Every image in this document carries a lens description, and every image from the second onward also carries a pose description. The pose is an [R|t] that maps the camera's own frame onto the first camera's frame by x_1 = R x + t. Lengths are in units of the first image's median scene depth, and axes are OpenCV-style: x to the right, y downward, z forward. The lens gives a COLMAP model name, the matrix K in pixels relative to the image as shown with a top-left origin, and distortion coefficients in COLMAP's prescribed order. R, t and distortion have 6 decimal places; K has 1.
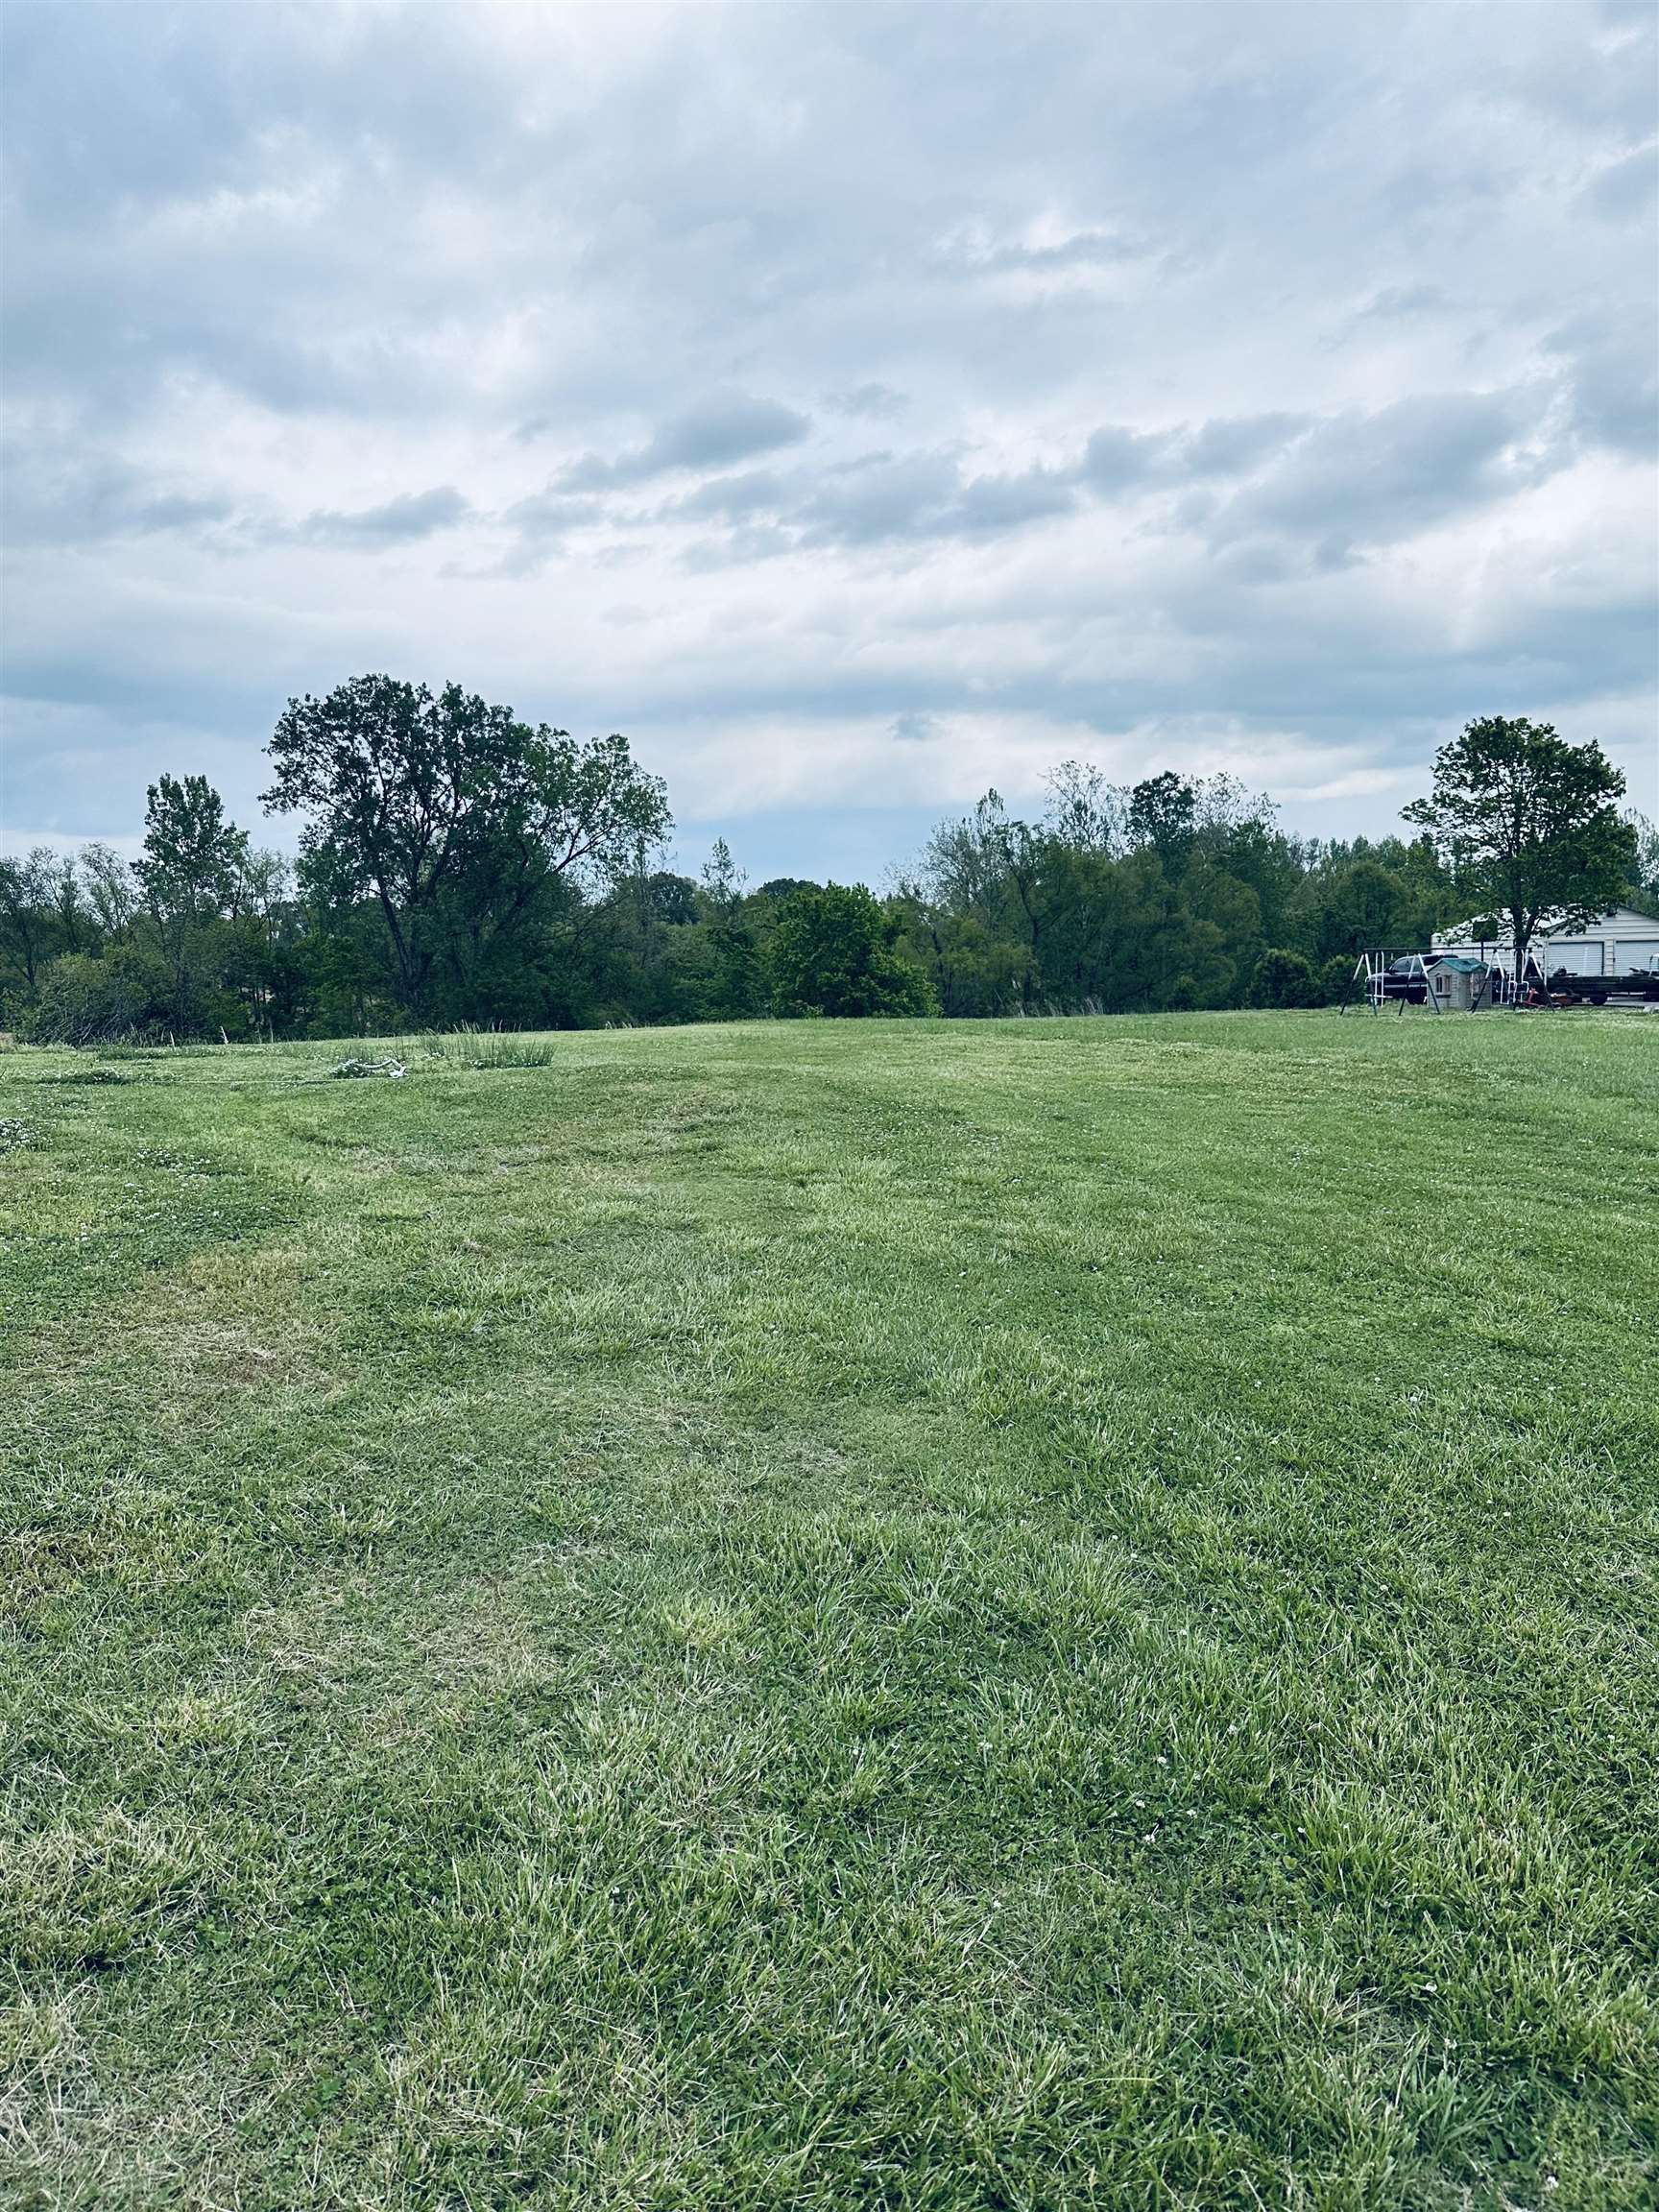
lens RADIAL K [[1545.8, 0, 815.3], [0, 1545.8, 1102.2], [0, 0, 1]] dist [0.002290, 0.001943]
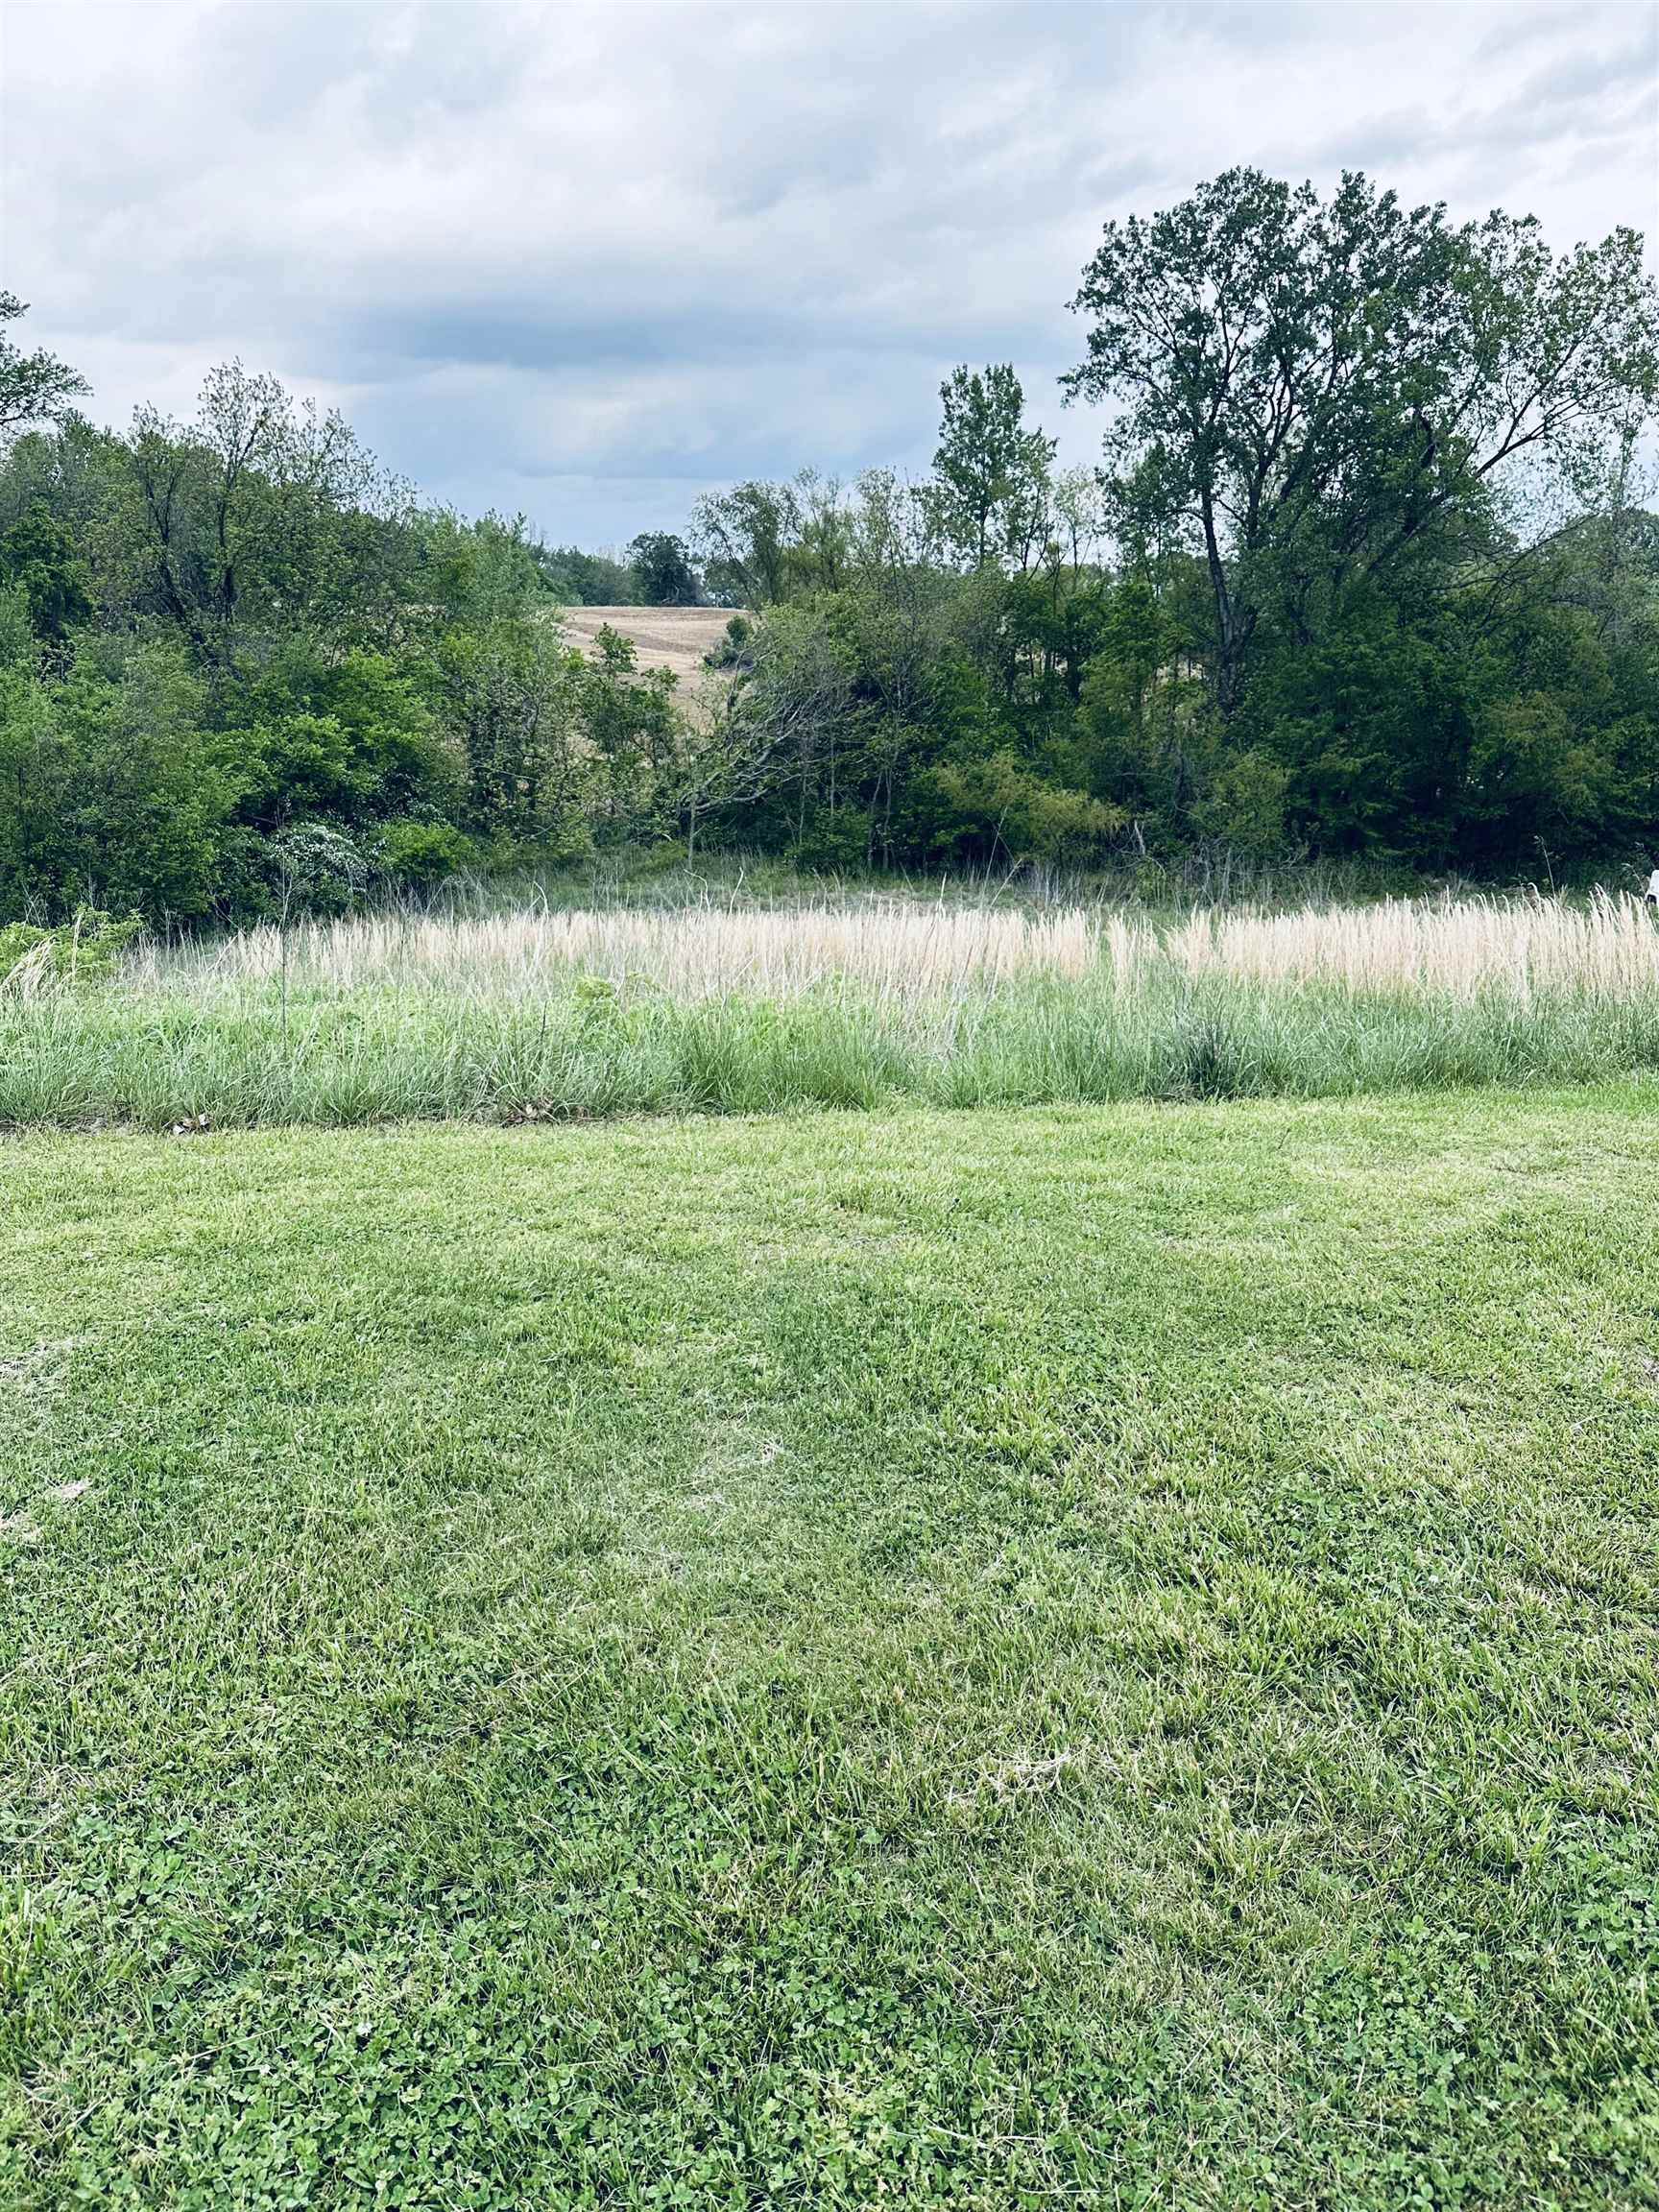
lens RADIAL K [[1545.8, 0, 815.3], [0, 1545.8, 1102.2], [0, 0, 1]] dist [0.002290, 0.001943]
pose [[0.852211, 0.172929, -0.493794, -0.039630], [-0.068673, 0.972604, 0.222093, -0.020792], [0.518672, -0.155360, 0.840739, 0.274583]]
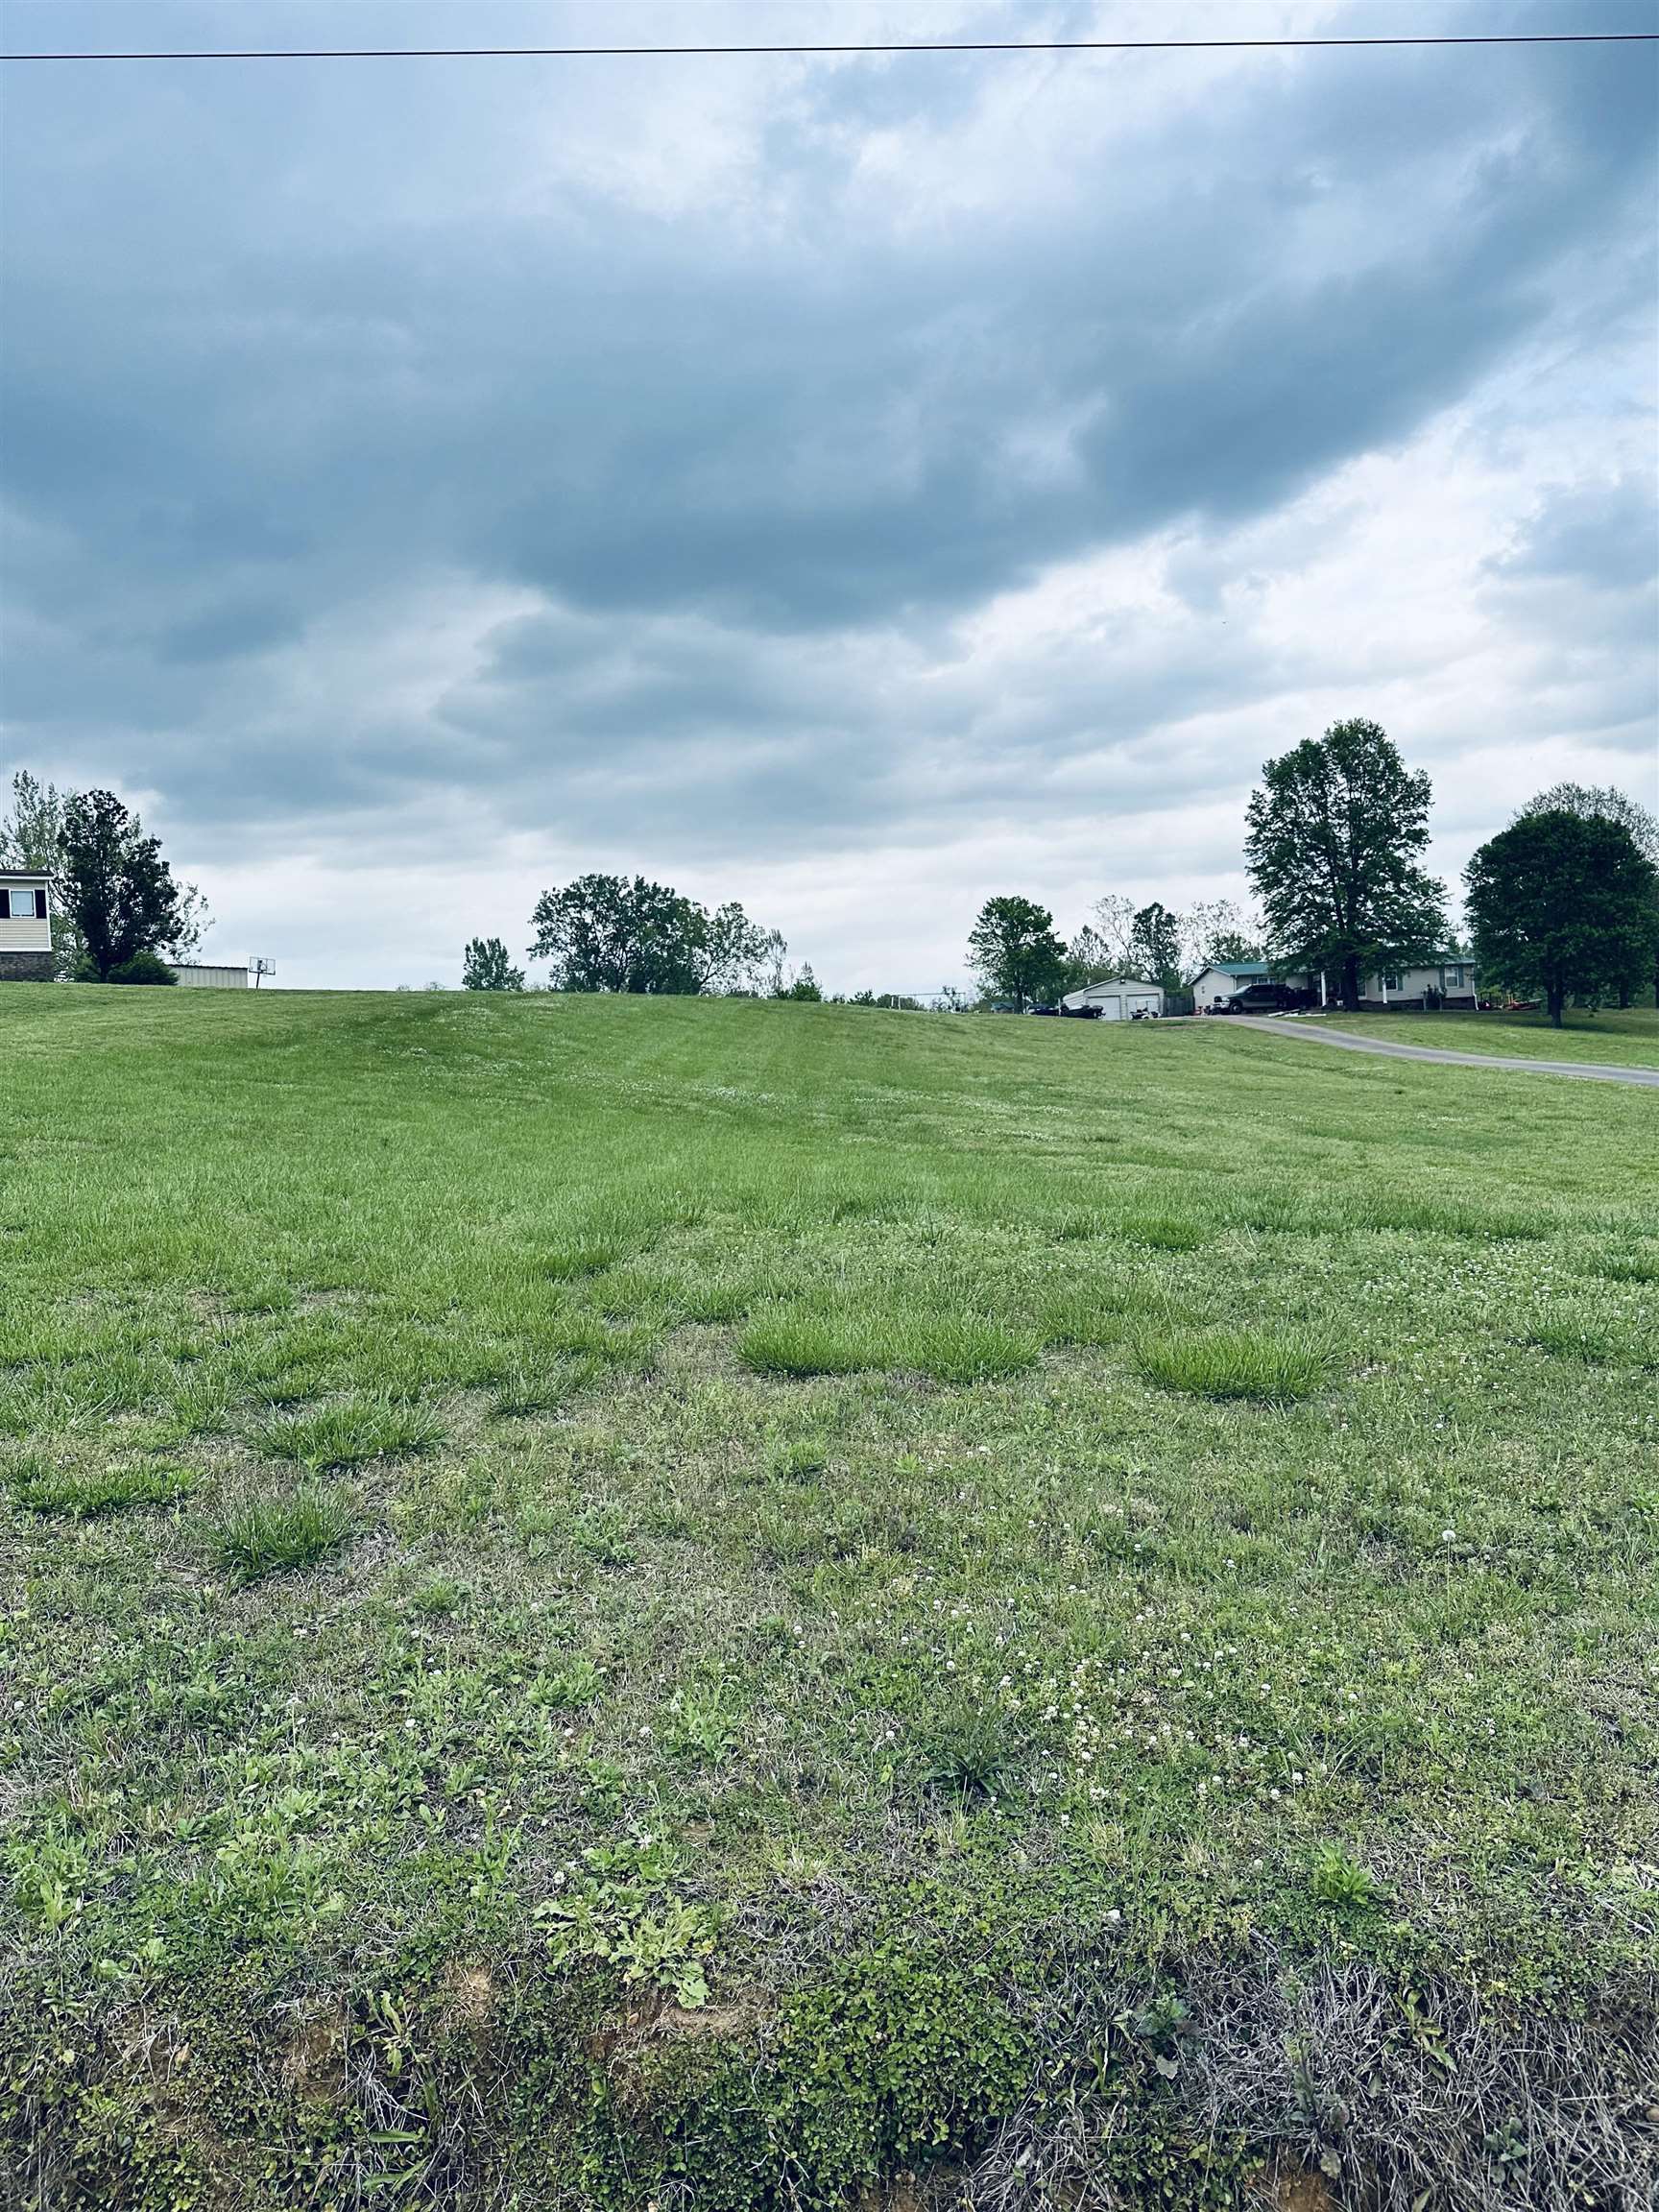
lens RADIAL K [[1545.8, 0, 815.3], [0, 1545.8, 1102.2], [0, 0, 1]] dist [0.002290, 0.001943]
pose [[0.980974, -0.024923, -0.192535, 0.257075], [0.008114, 0.996122, -0.087605, 0.112917], [0.193971, 0.084376, 0.977372, -0.544098]]
